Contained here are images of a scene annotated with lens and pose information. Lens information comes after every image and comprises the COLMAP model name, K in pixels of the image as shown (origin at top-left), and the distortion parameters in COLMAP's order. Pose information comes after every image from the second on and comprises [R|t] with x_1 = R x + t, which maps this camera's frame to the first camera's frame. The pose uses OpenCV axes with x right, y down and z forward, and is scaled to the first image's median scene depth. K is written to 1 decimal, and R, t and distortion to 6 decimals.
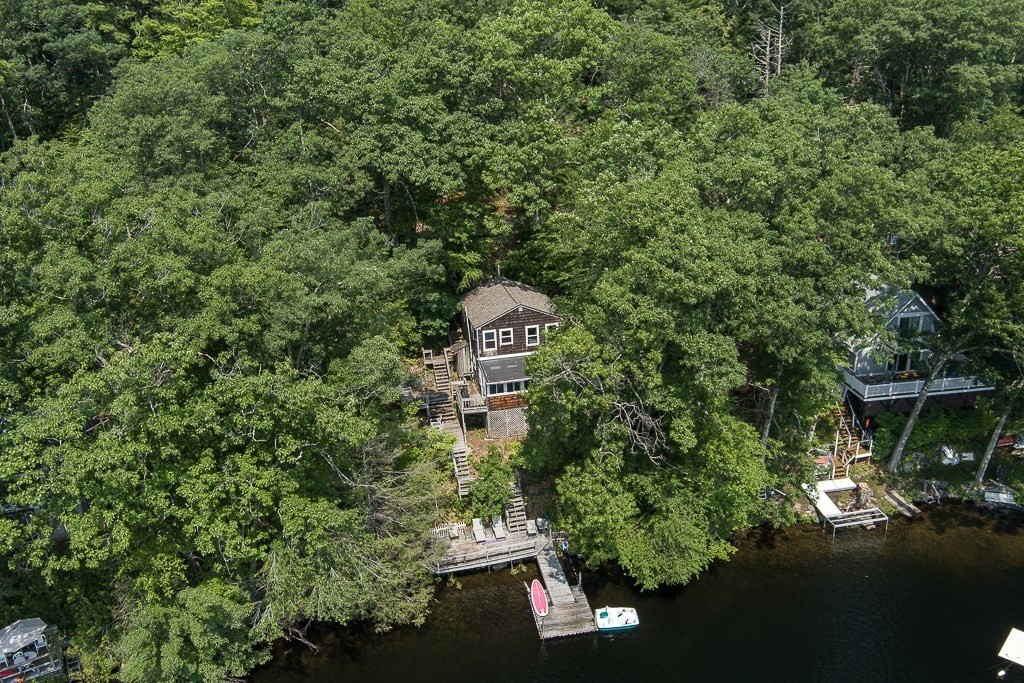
lens RADIAL K [[790.2, 0, 513.5], [0, 790.2, 359.0], [0, 0, 1]] dist [-0.087722, 0.026746]
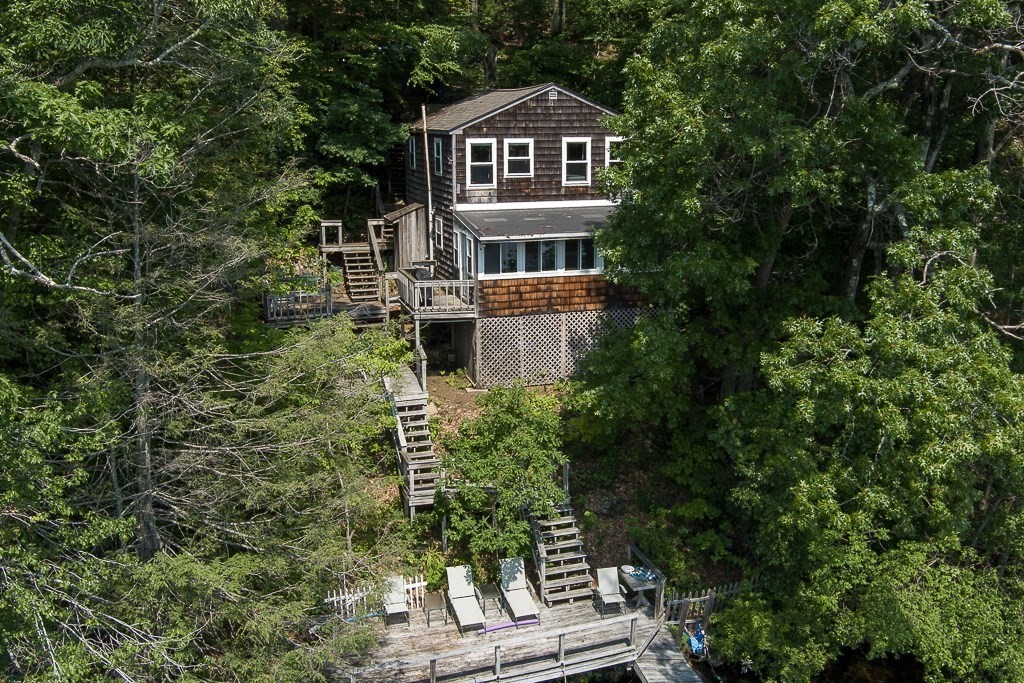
lens RADIAL K [[987.2, 0, 509.8], [0, 987.2, 331.4], [0, 0, 1]] dist [-0.027846, 0.000000]
pose [[0.996531, 0.016999, 0.081468, -0.062134], [-0.003092, 0.985805, -0.167865, 0.171919], [-0.083165, 0.167031, 0.982438, 0.529702]]
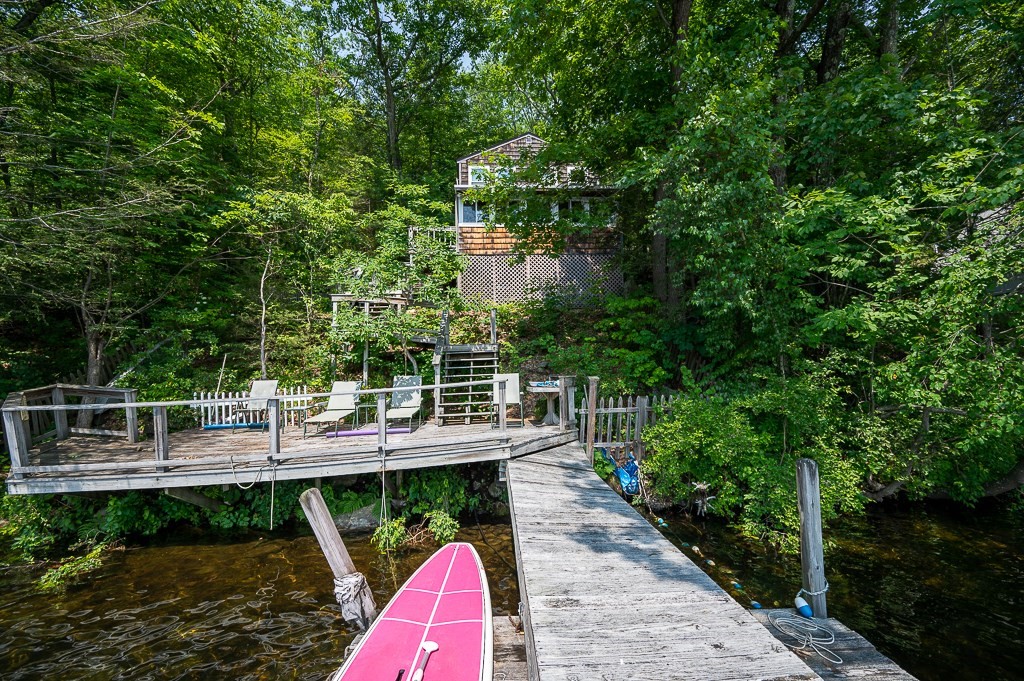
lens RADIAL K [[400.3, 0, 509.5], [0, 400.3, 344.9], [0, 0, 1]] dist [0.004054, -0.000875]
pose [[0.988972, -0.004390, -0.148040, 0.045663], [-0.065202, 0.884580, -0.461808, 0.263361], [0.132981, 0.466367, 0.874538, 0.854793]]
